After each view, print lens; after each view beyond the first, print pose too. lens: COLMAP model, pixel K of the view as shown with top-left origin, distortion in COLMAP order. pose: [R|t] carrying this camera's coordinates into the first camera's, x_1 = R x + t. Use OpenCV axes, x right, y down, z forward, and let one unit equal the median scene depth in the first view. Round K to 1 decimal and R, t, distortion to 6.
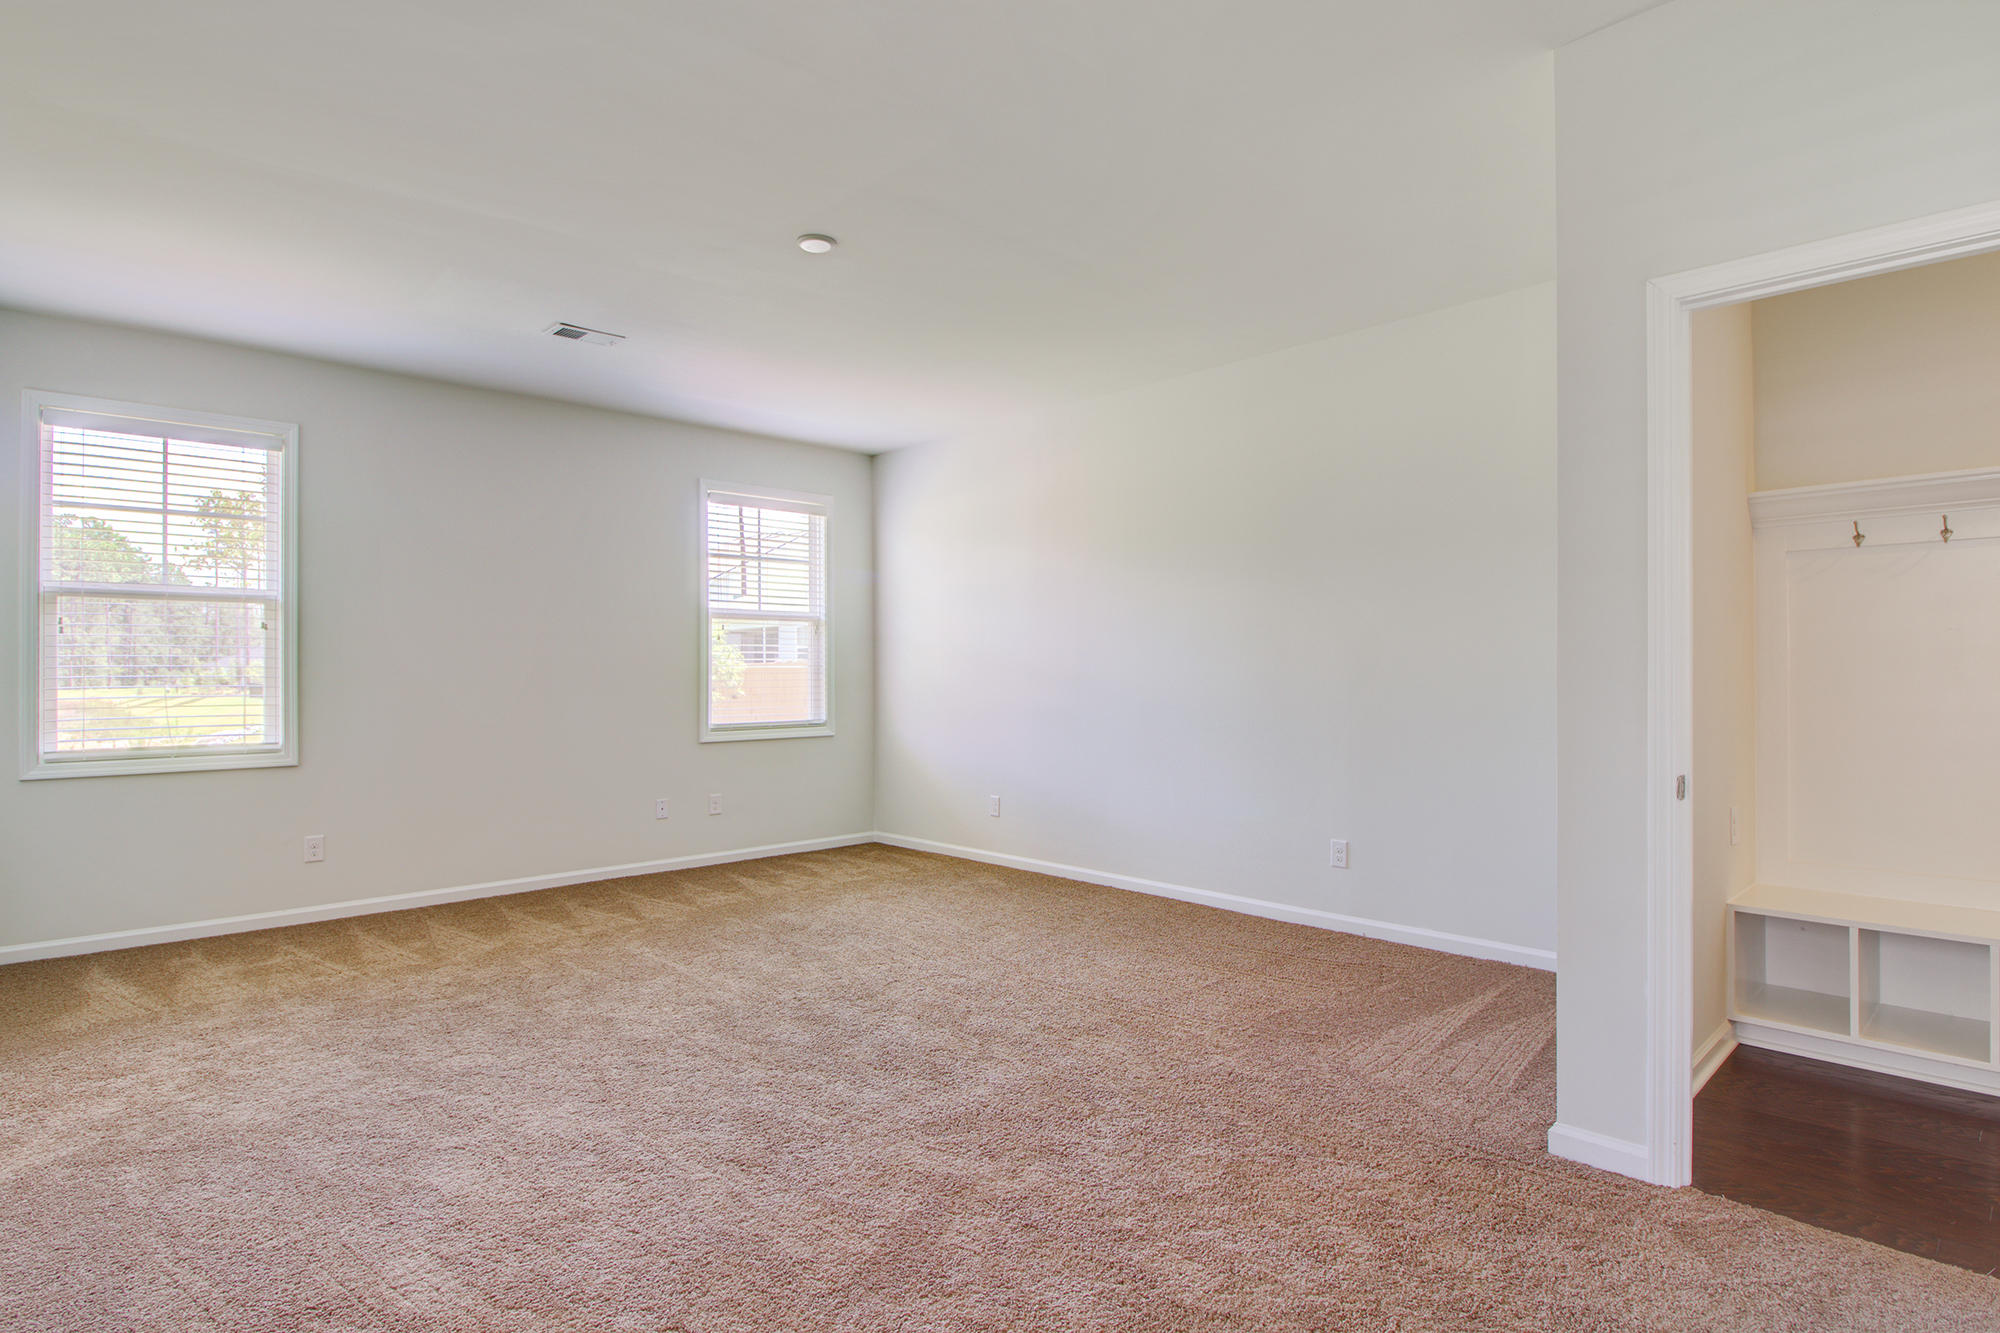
lens RADIAL K [[1000.2, 0, 998.0], [0, 1000.2, 665.0], [0, 0, 1]] dist [-0.004912, -0.000713]
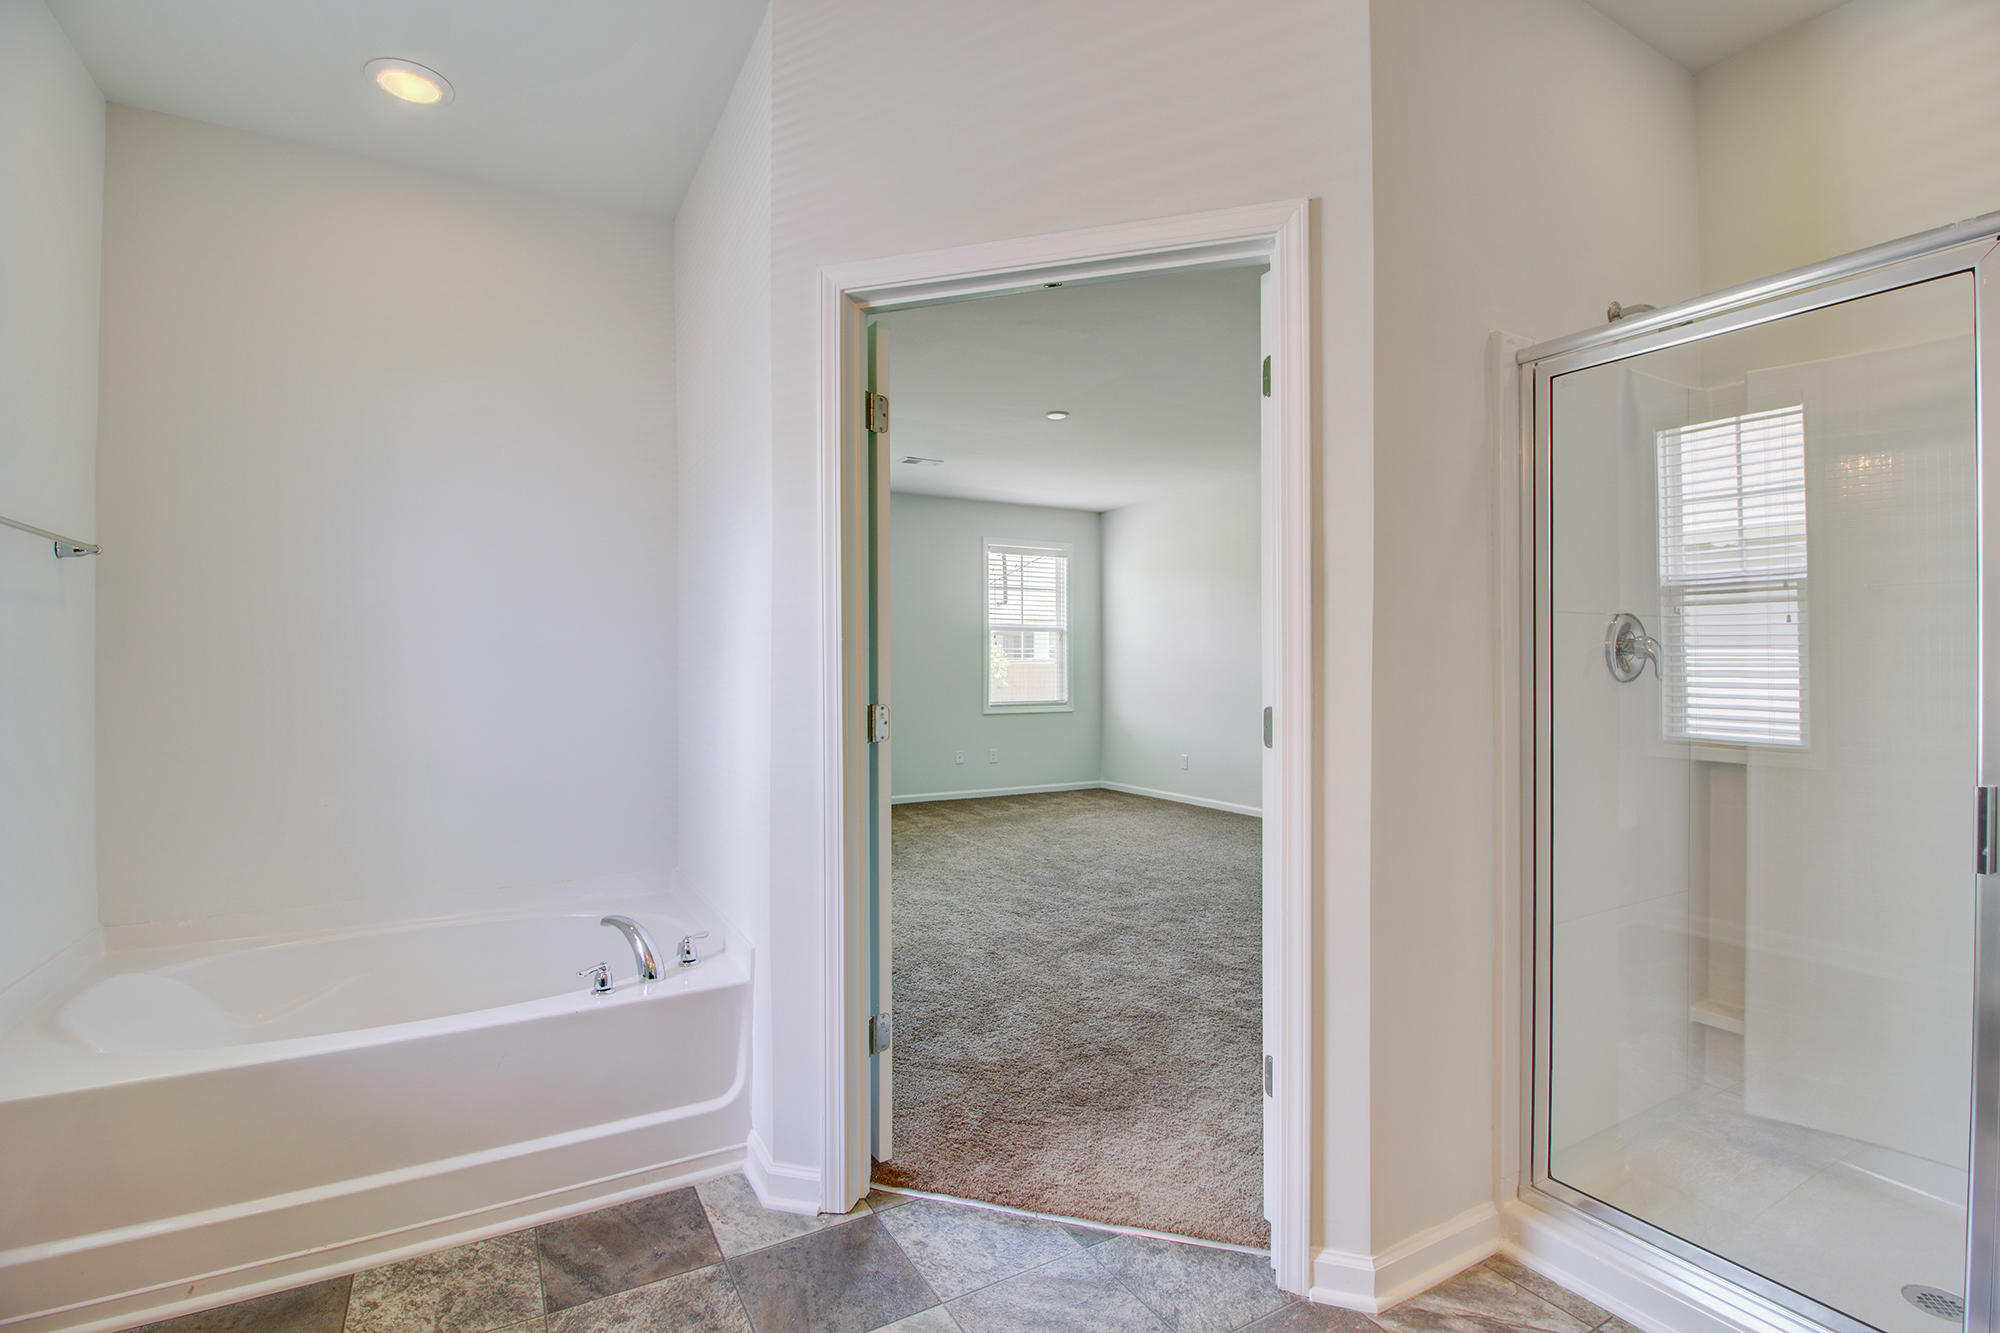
lens RADIAL K [[908.1, 0, 1018.1], [0, 908.1, 674.0], [0, 0, 1]] dist [0.001565, 0.001436]
pose [[0.972944, 0.003463, -0.231014, 0.079429], [-0.000137, 0.999896, 0.014414, -0.002527], [0.231040, -0.013992, 0.972844, -0.374095]]
